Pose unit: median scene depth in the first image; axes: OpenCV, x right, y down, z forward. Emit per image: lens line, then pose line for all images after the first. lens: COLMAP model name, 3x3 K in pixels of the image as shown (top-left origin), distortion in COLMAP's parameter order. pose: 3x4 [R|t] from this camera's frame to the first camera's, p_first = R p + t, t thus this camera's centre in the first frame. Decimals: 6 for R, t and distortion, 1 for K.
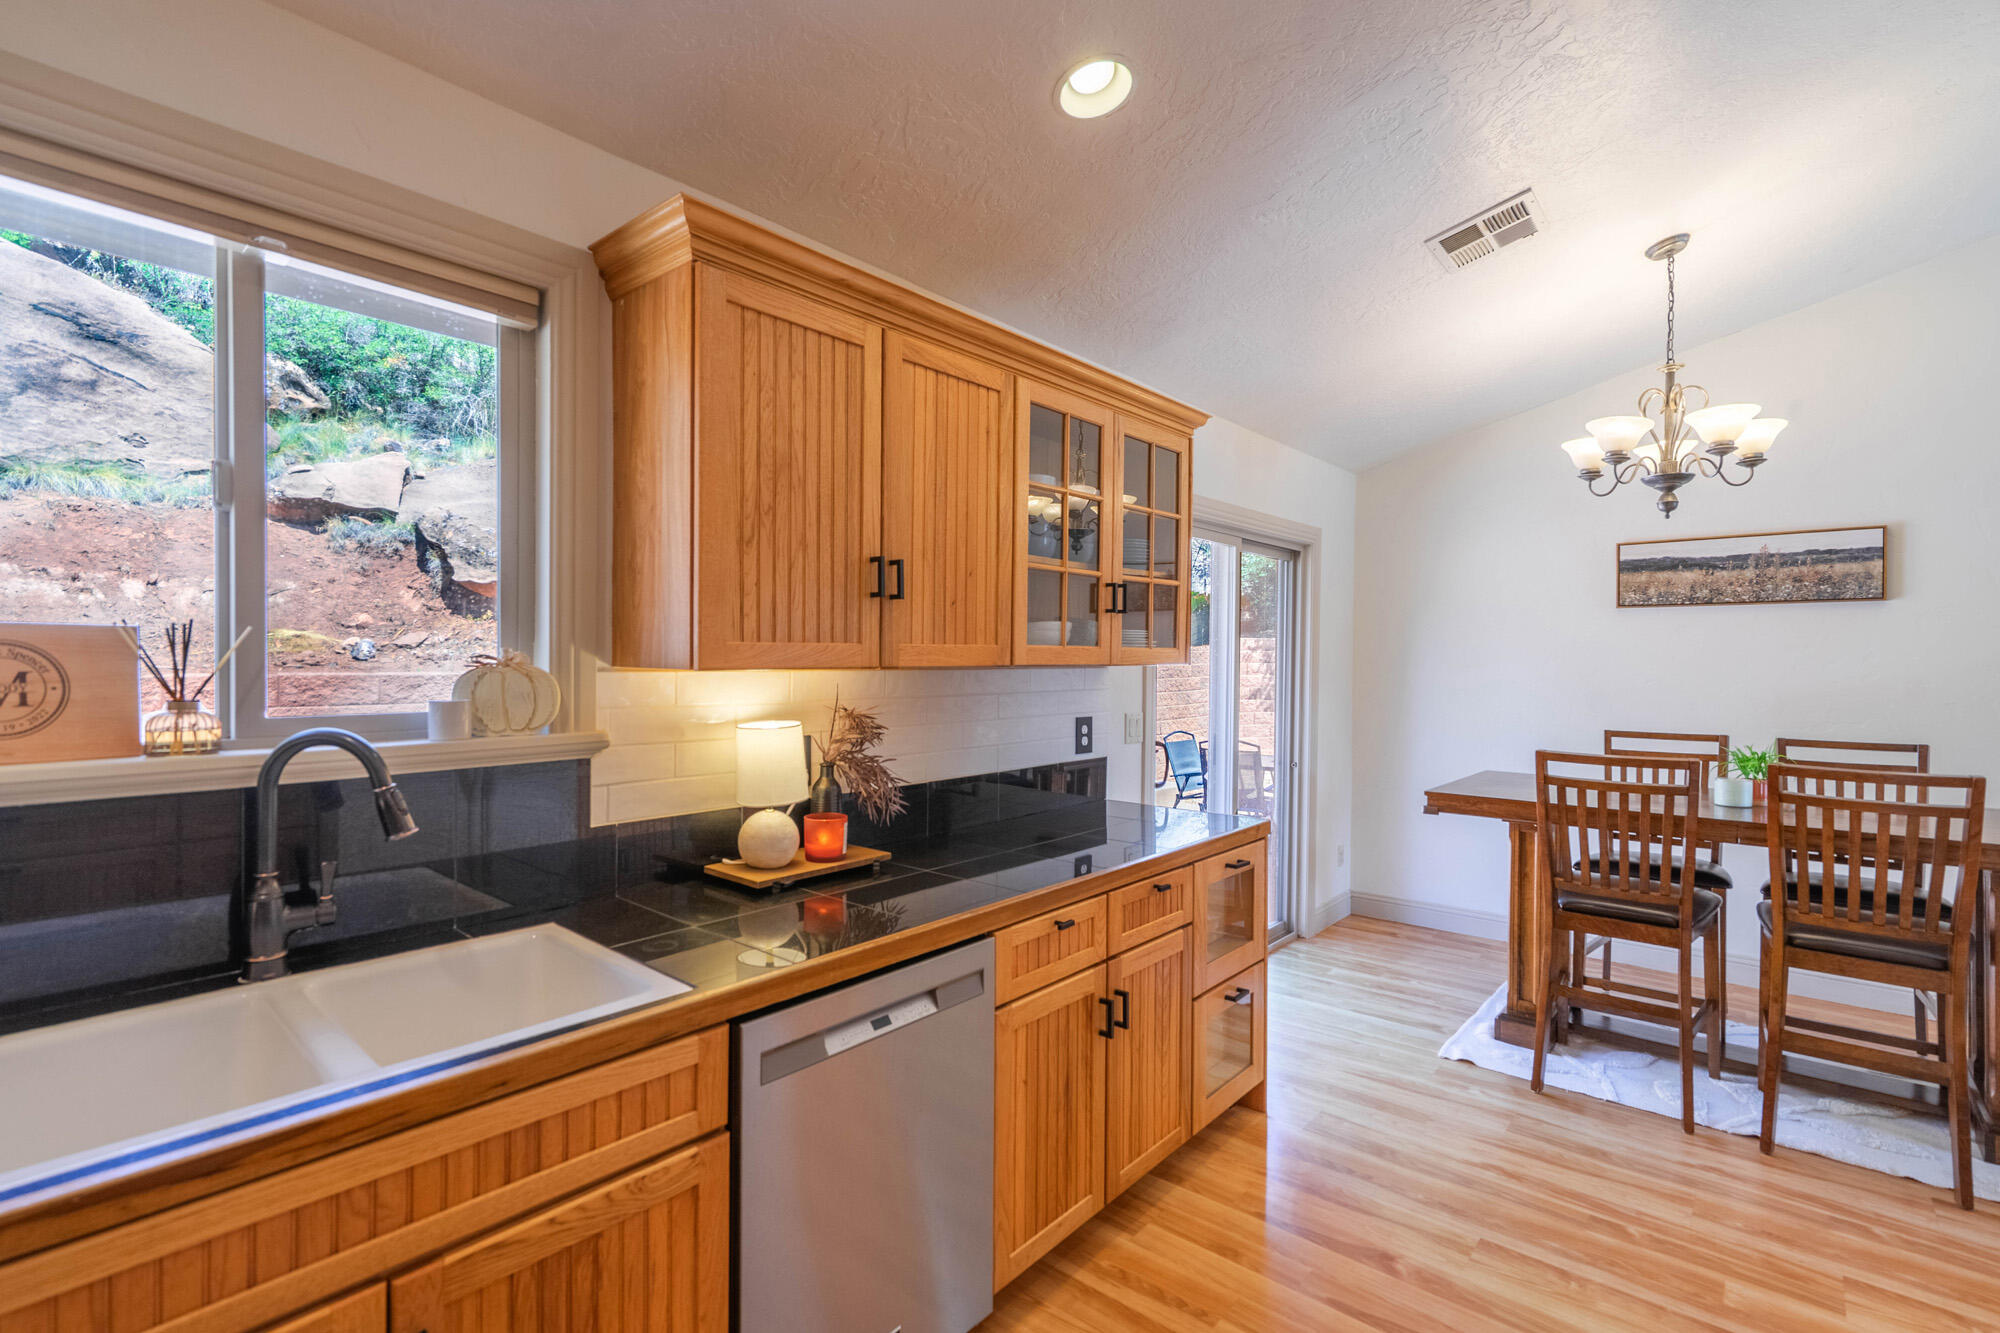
lens RADIAL K [[924.5, 0, 998.4], [0, 924.5, 662.1], [0, 0, 1]] dist [0.000463, -0.000089]
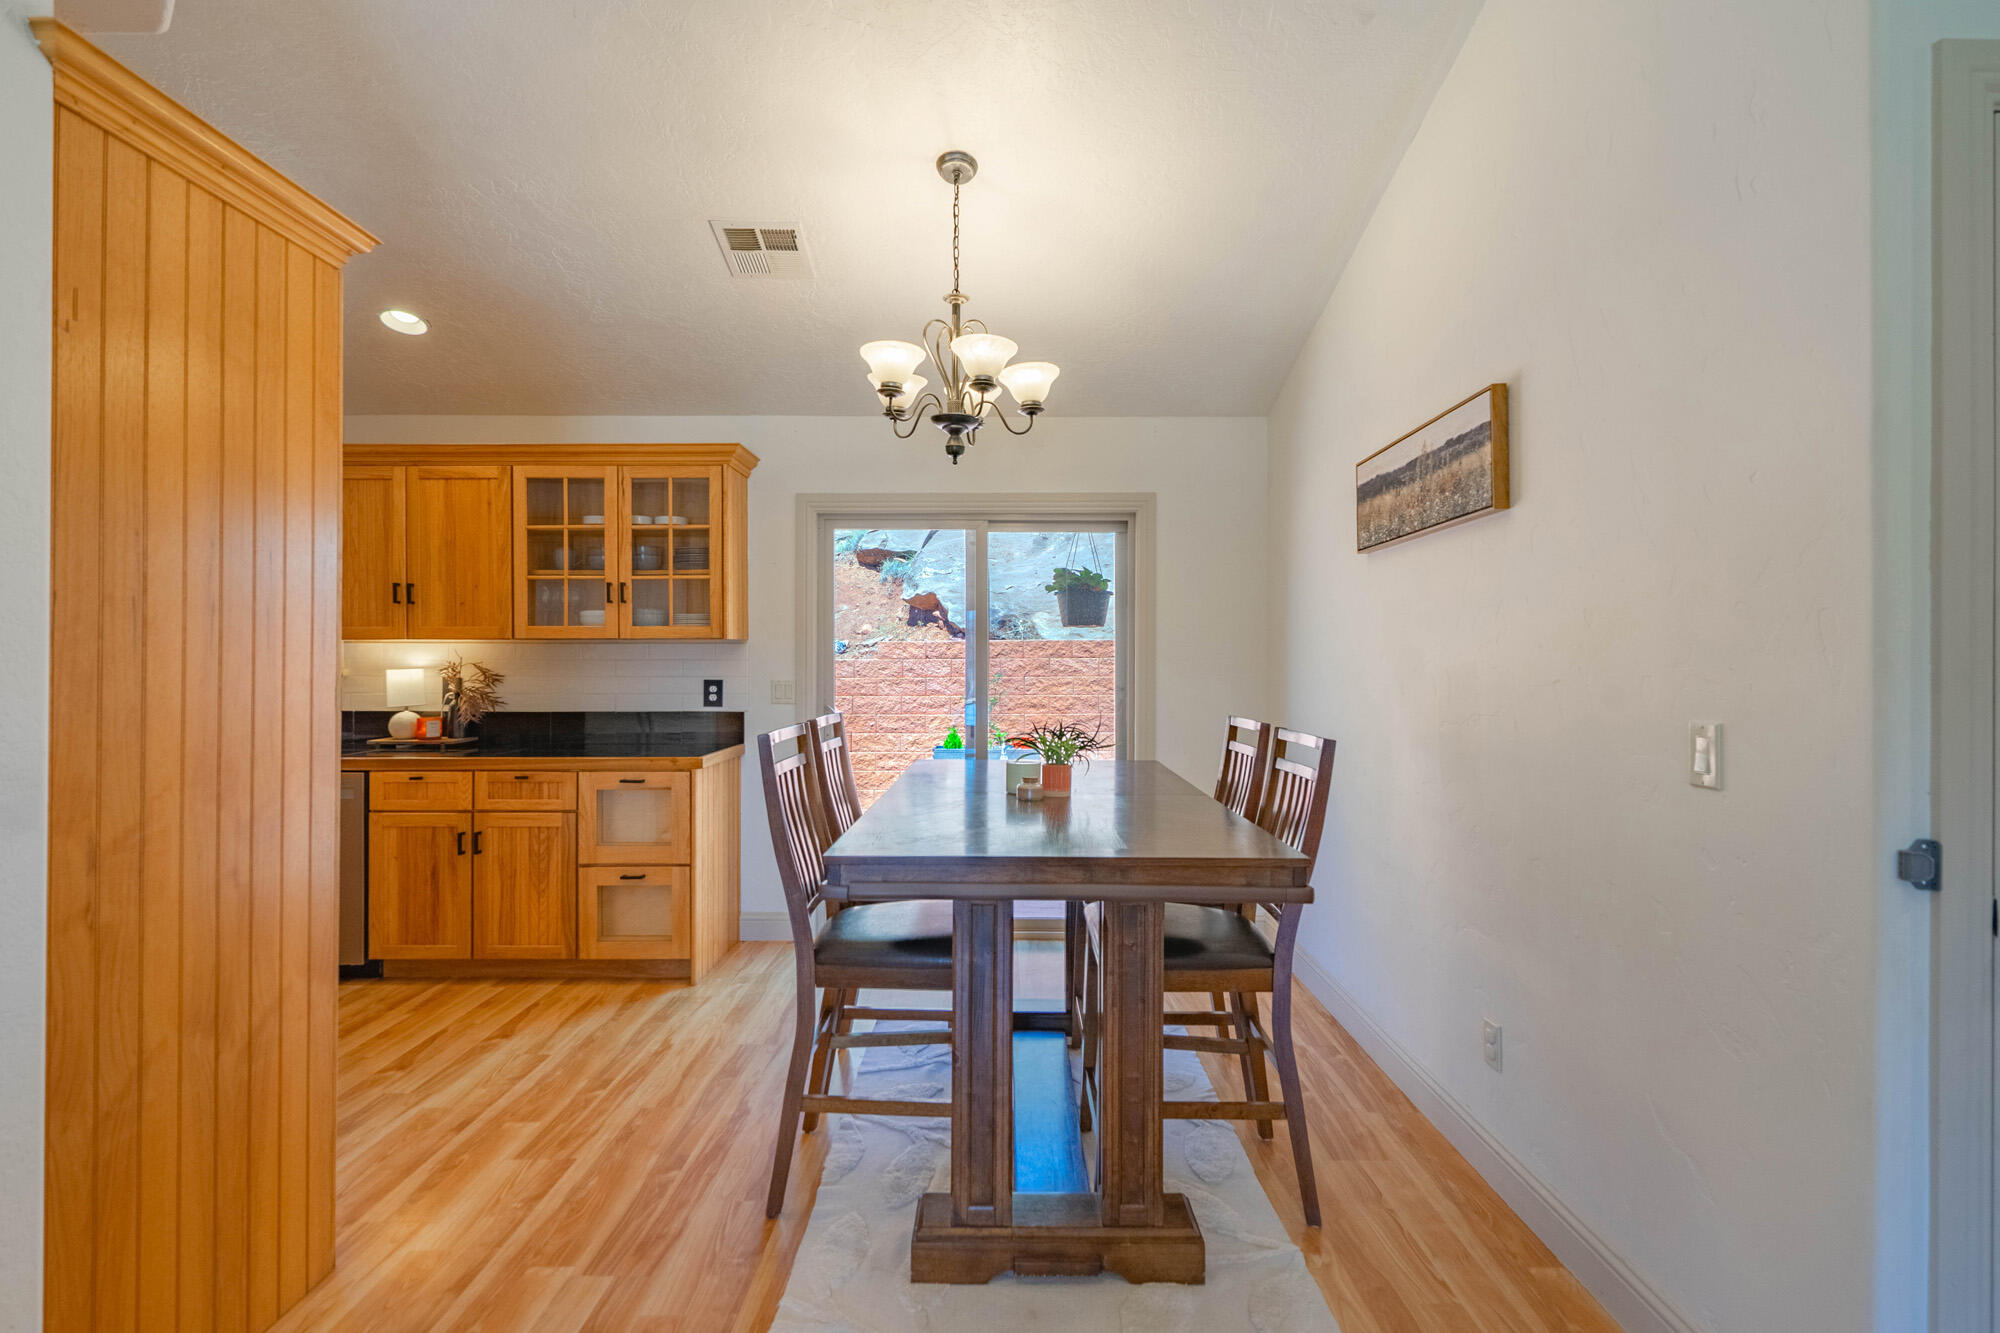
lens RADIAL K [[947.1, 0, 1003.3], [0, 947.1, 653.7], [0, 0, 1]] dist [-0.002680, -0.000068]
pose [[0.649303, -0.010892, -0.760452, 1.396003], [-0.001170, 0.999882, -0.015321, 0.041372], [0.760529, 0.010837, 0.649214, 0.417935]]
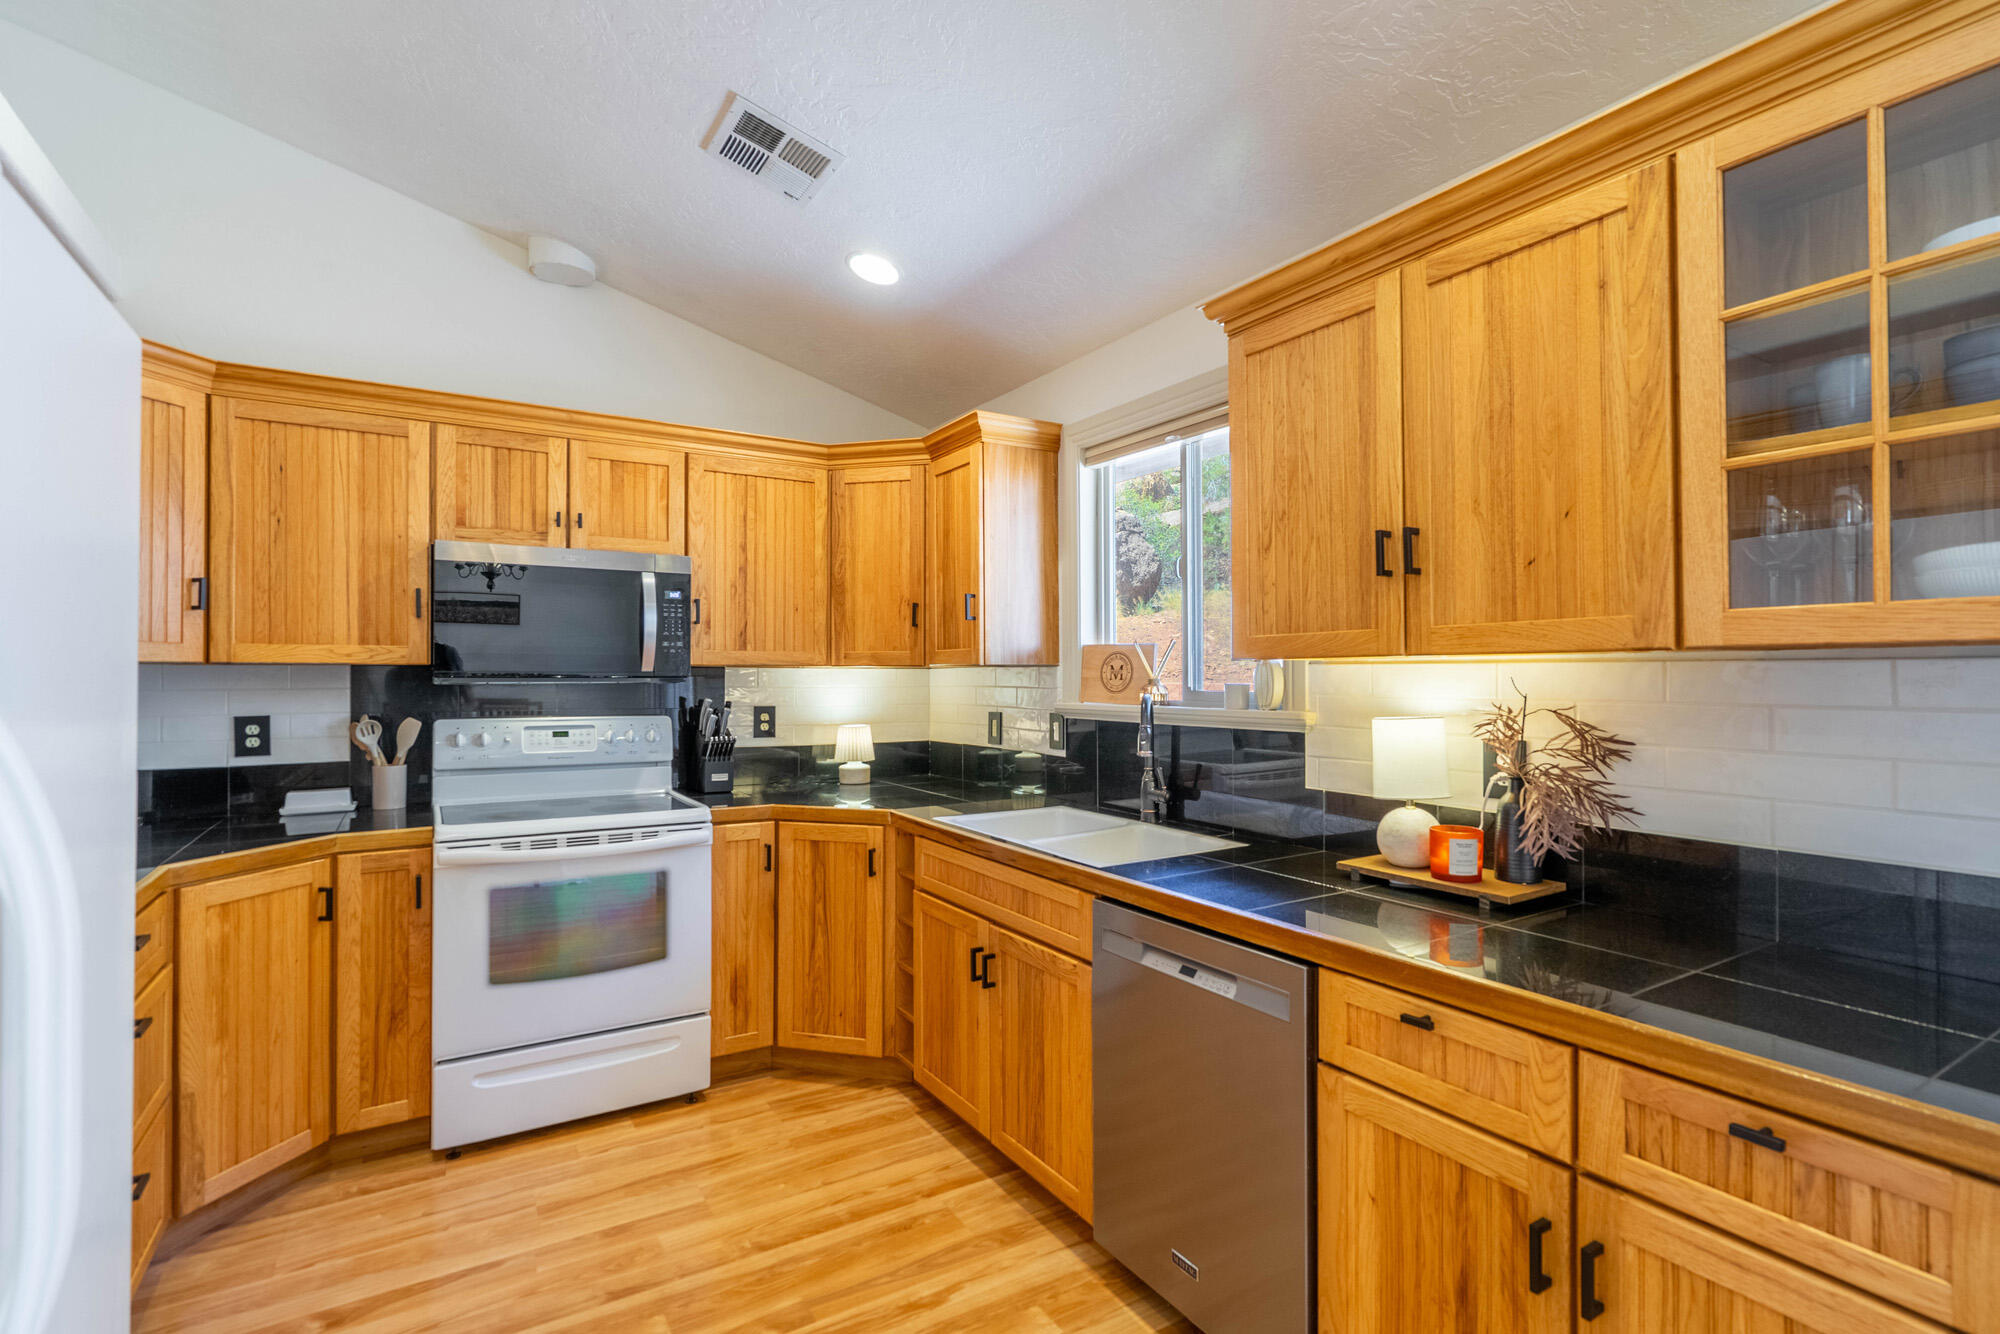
lens RADIAL K [[935.2, 0, 1000.0], [0, 935.2, 667.0], [0, 0, 1]] dist [-0.003228, -0.000109]
pose [[-0.301671, -0.018204, -0.953238, 0.519089], [-0.011479, 0.999815, -0.015461, 0.022005], [0.953343, 0.006278, -0.301824, 0.570230]]
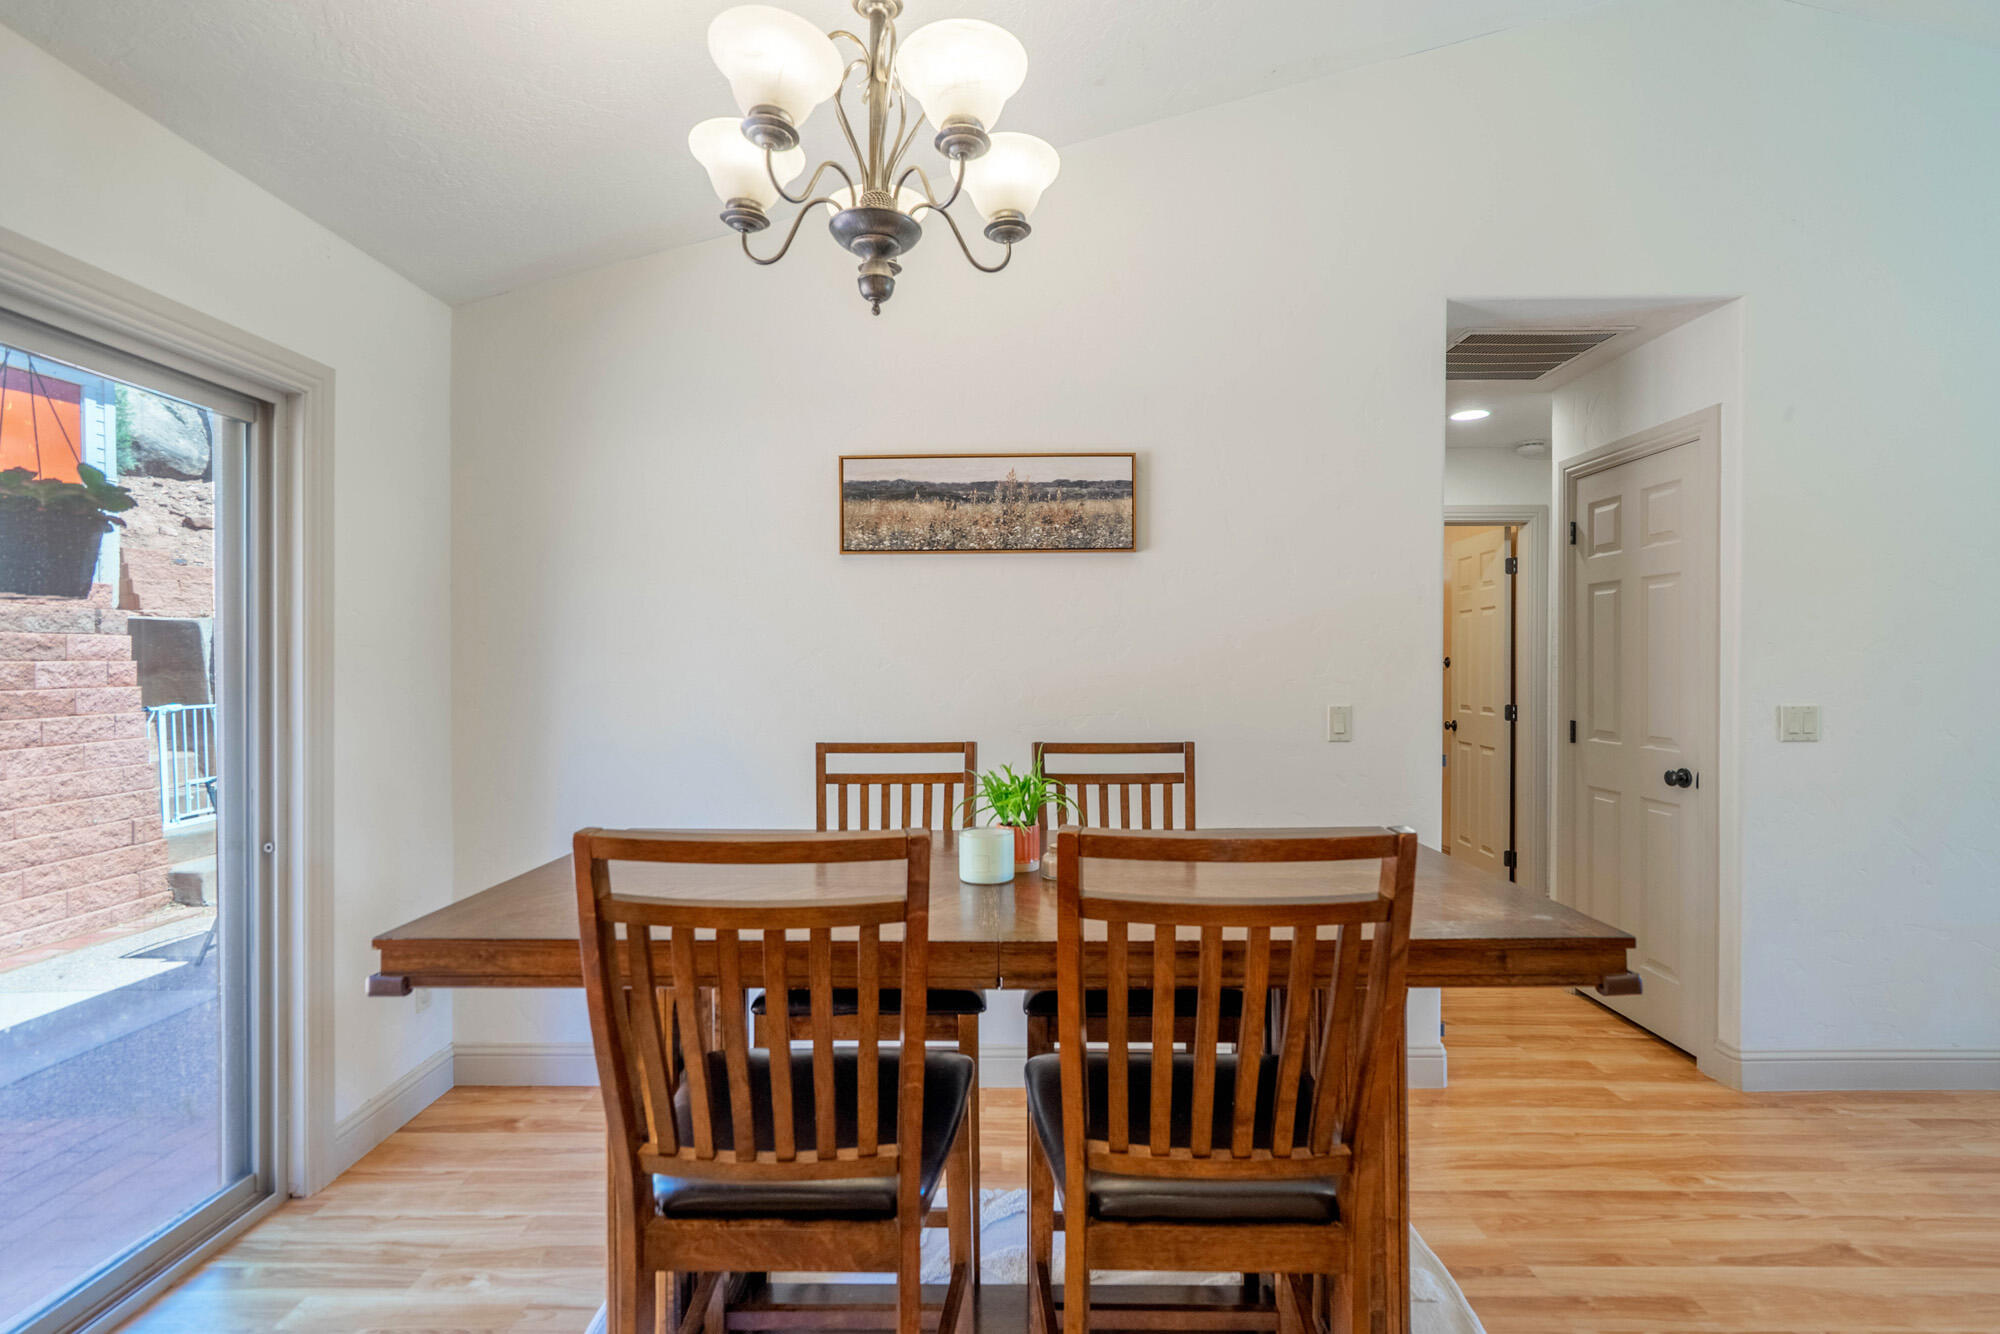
lens RADIAL K [[924.5, 0, 998.4], [0, 924.5, 662.6], [0, 0, 1]] dist [0.000463, -0.000089]
pose [[0.765606, -0.007349, 0.643267, 0.439654], [0.010269, 0.999947, -0.000799, 0.027587], [-0.643227, 0.007218, 0.765641, 0.563231]]
